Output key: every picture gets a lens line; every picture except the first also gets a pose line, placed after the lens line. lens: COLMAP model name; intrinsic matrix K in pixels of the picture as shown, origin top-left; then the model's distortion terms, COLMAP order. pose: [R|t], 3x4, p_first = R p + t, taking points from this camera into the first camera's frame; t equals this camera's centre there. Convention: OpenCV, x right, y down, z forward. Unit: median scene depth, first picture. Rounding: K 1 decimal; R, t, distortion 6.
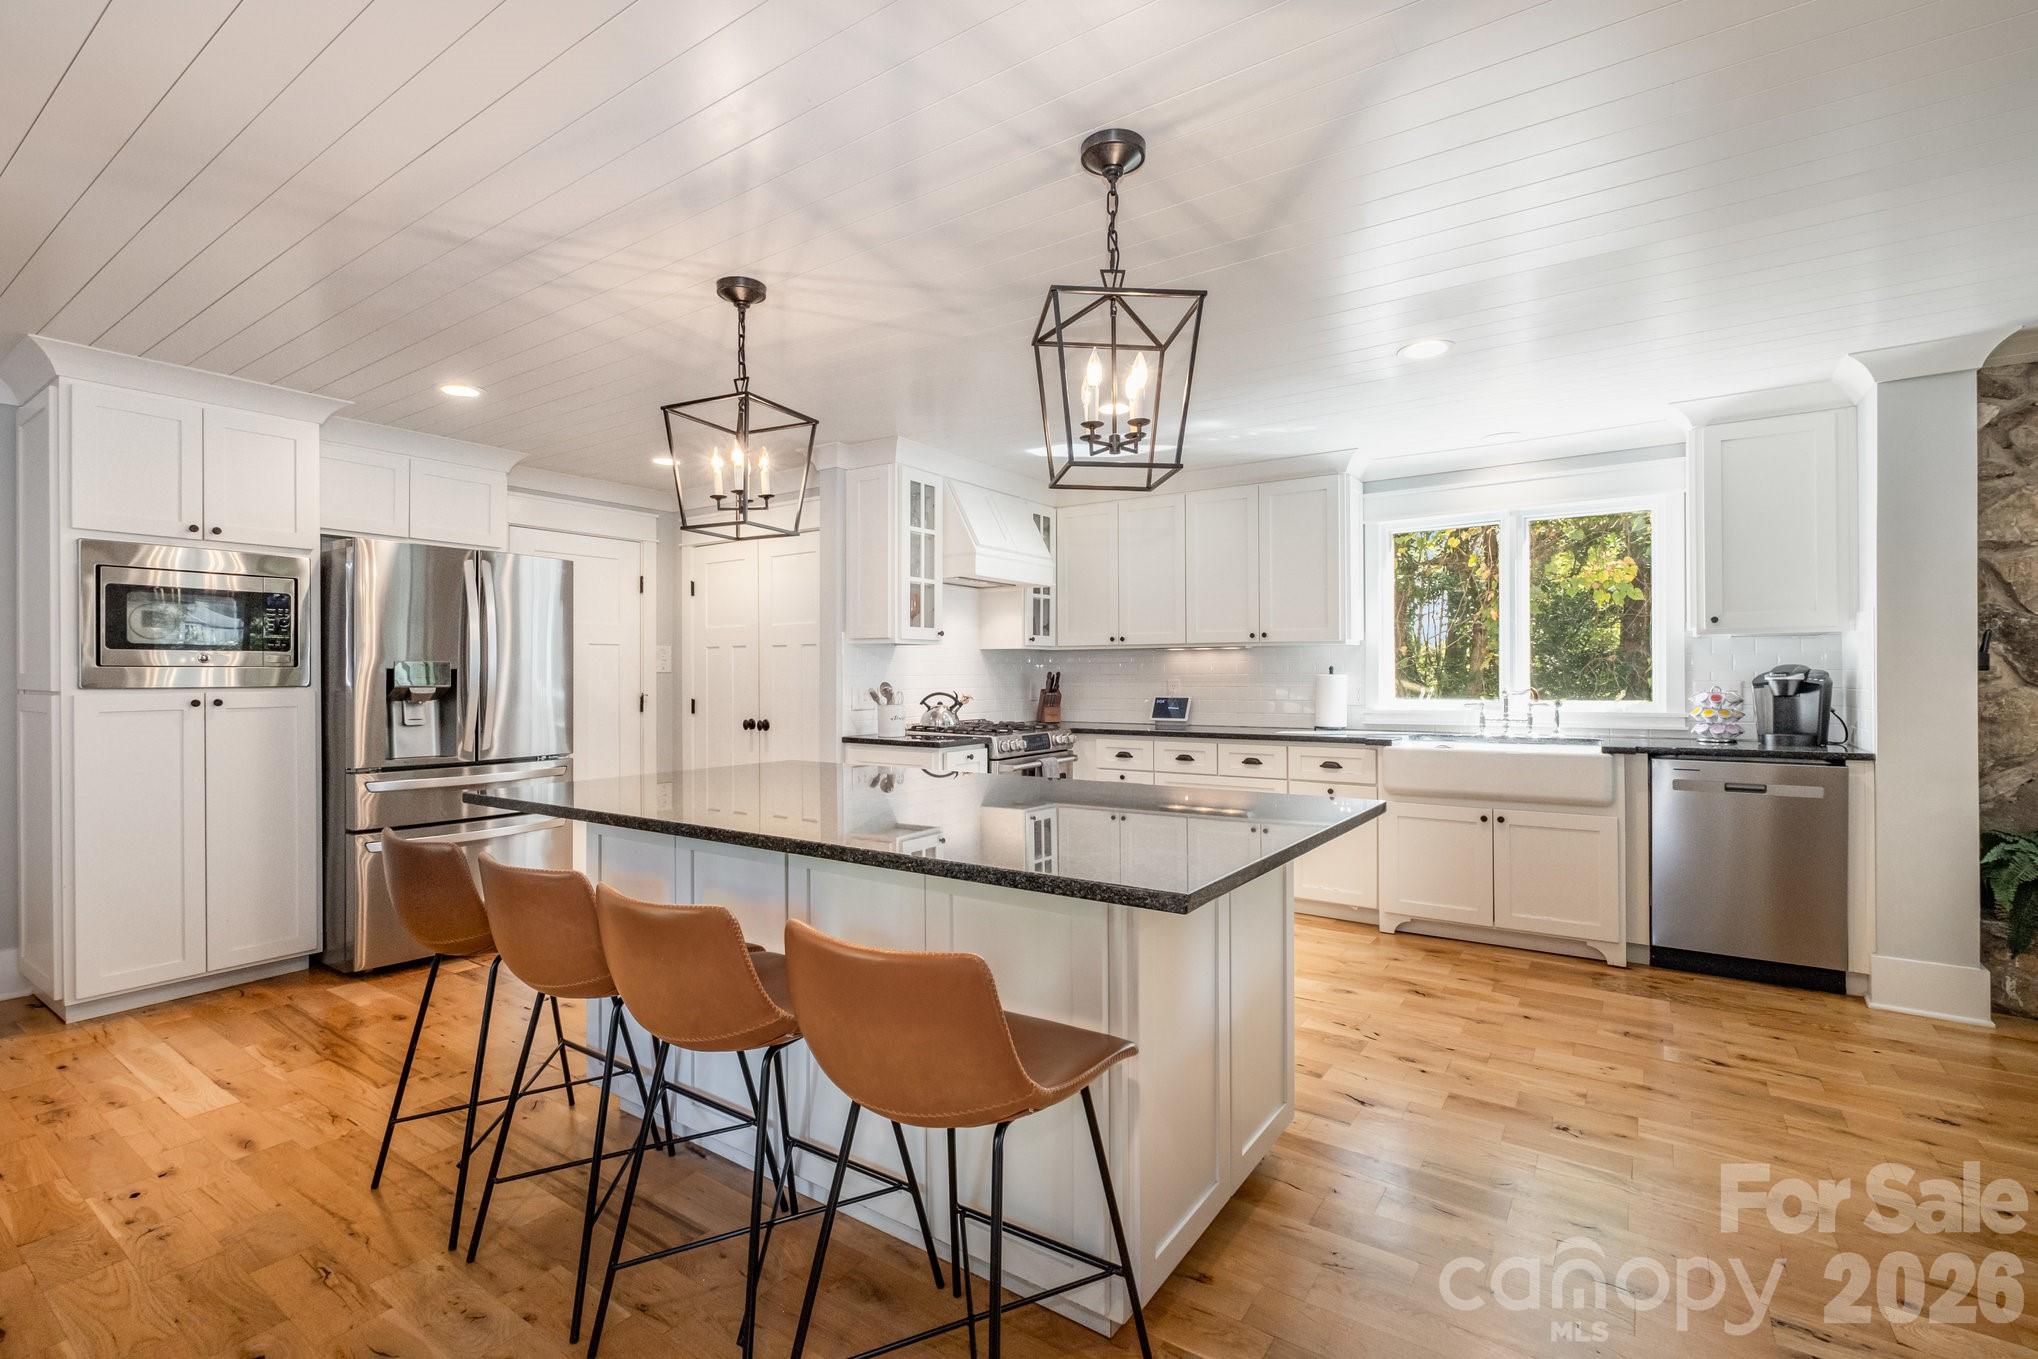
lens RADIAL K [[921.8, 0, 1011.3], [0, 921.8, 675.0], [0, 0, 1]] dist [-0.001539, 0.001040]
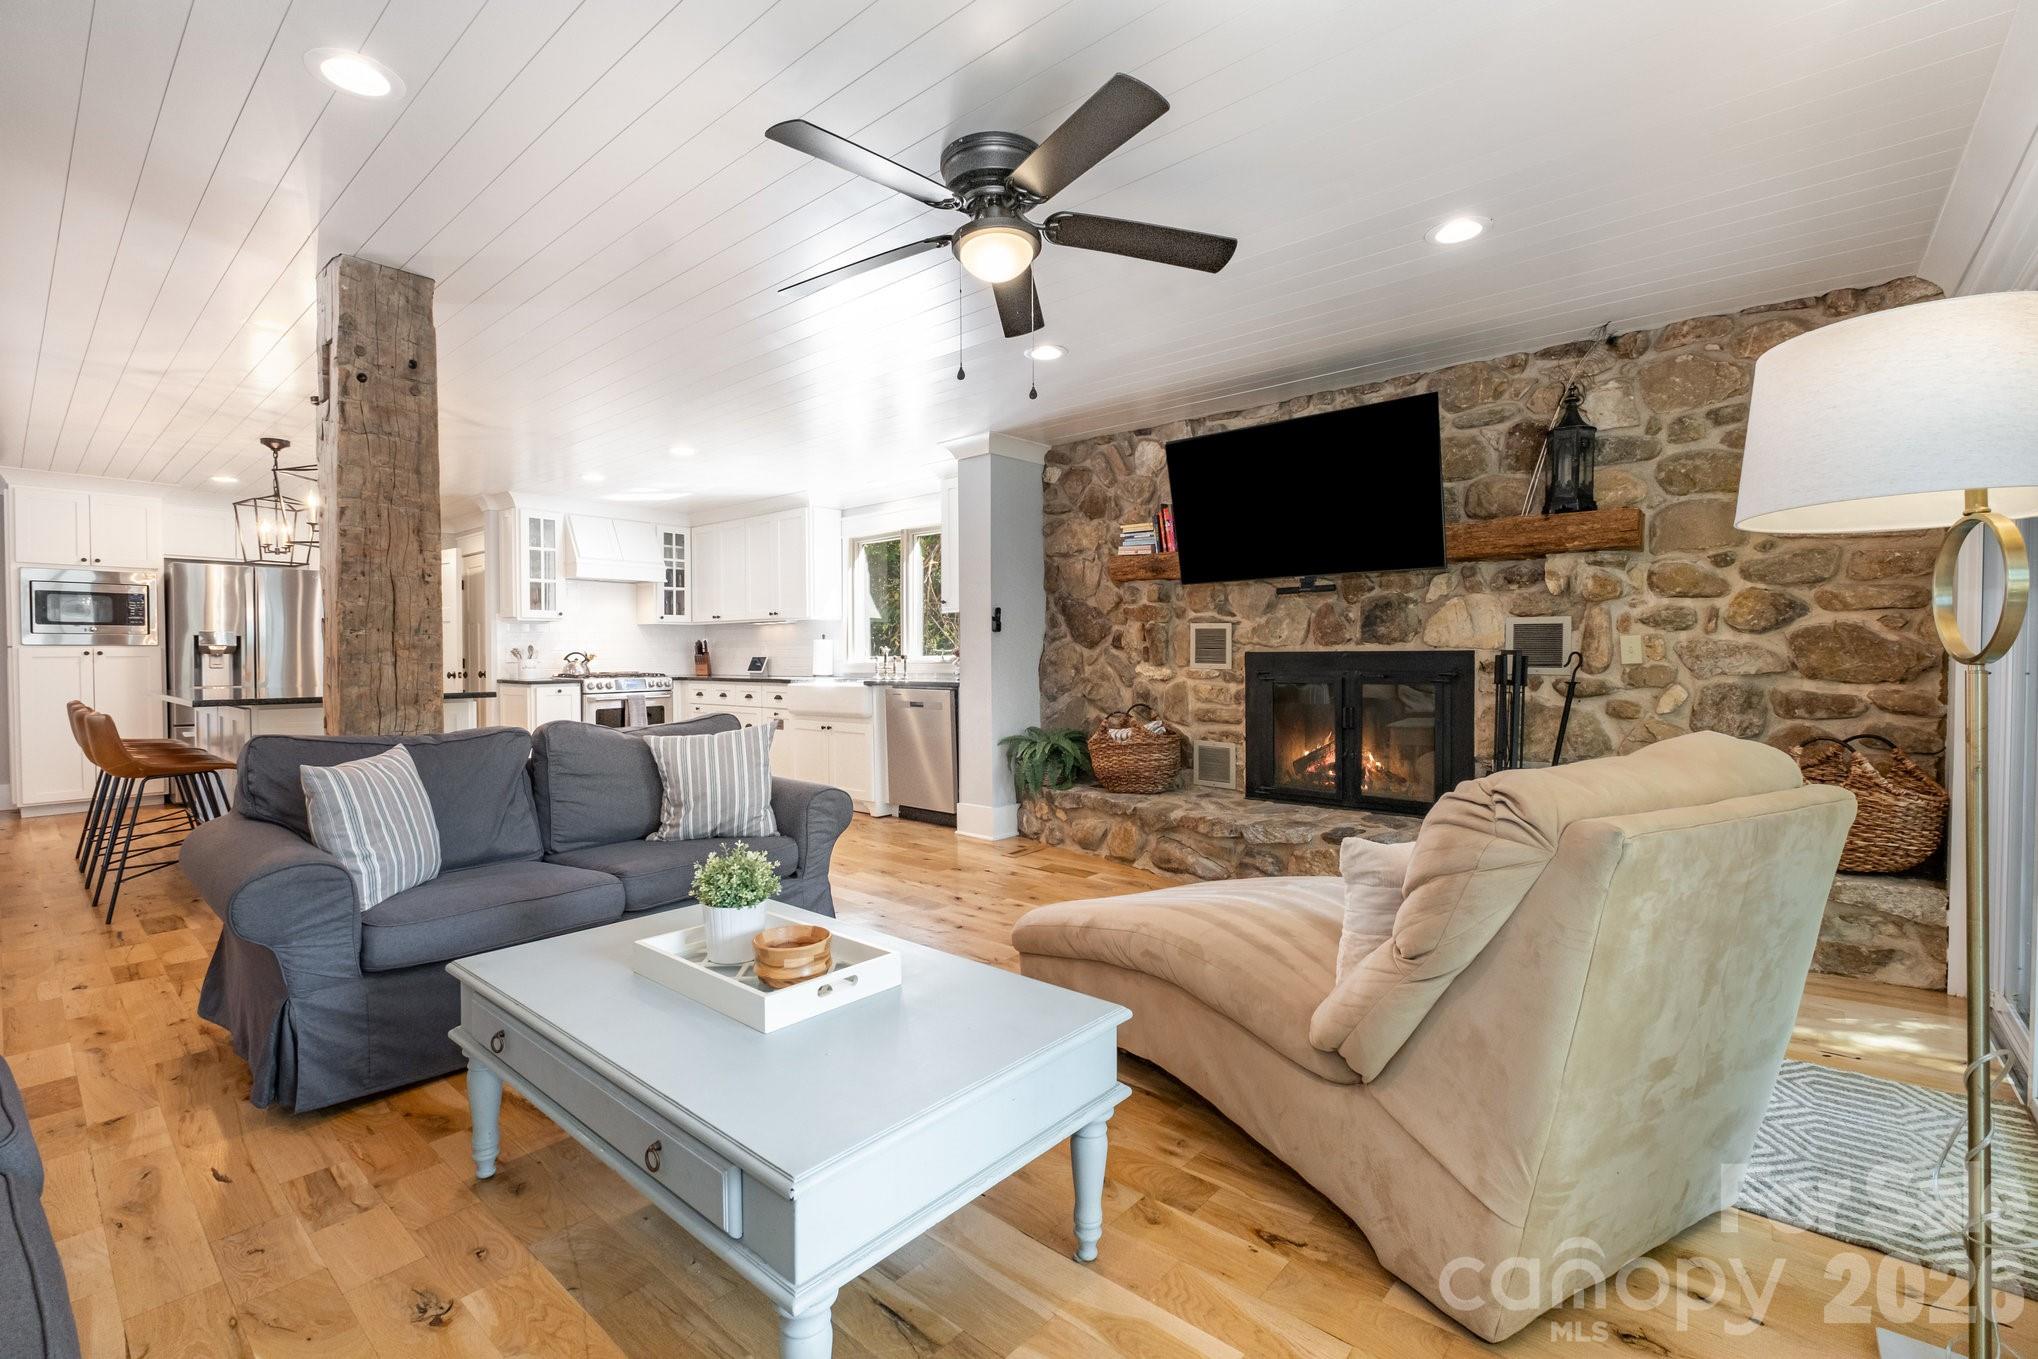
lens RADIAL K [[921.8, 0, 1019.8], [0, 921.8, 678.5], [0, 0, 1]] dist [-0.001539, 0.001040]
pose [[0.992870, 0.002636, -0.119172, 1.073467], [0.000192, 0.999719, 0.023713, 0.033339], [0.119201, -0.023566, 0.992590, -0.560197]]
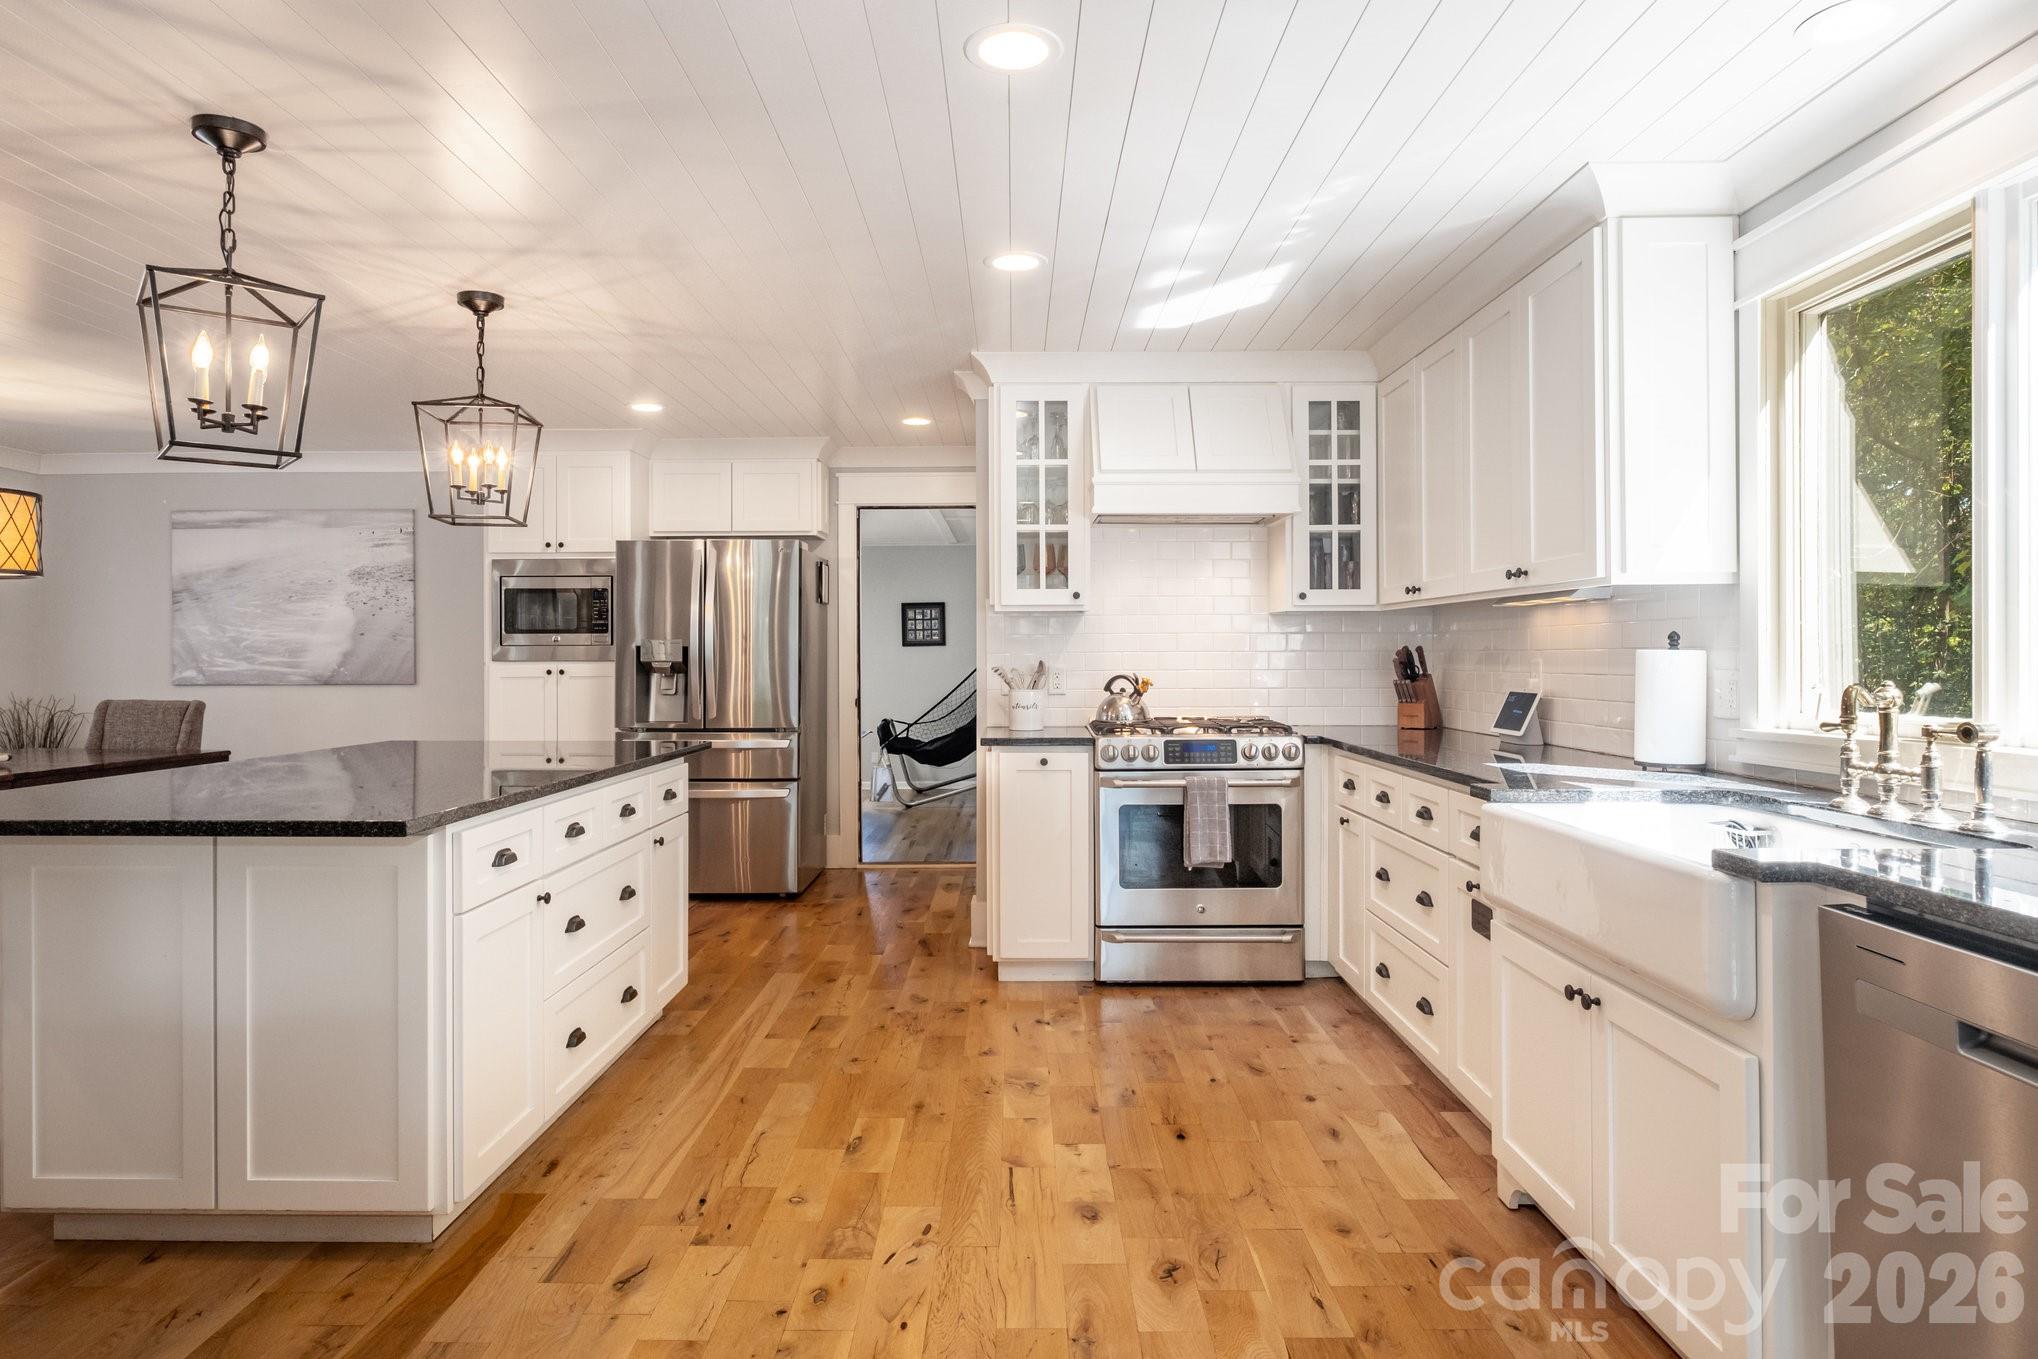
lens RADIAL K [[1210.5, 0, 990.1], [0, 1210.5, 655.7], [0, 0, 1]] dist [0.010824, -0.001149]
pose [[0.545541, 0.002800, -0.838080, 0.858857], [-0.000353, 0.999995, 0.003111, 0.000447], [0.838084, -0.001401, 0.545539, 0.492811]]
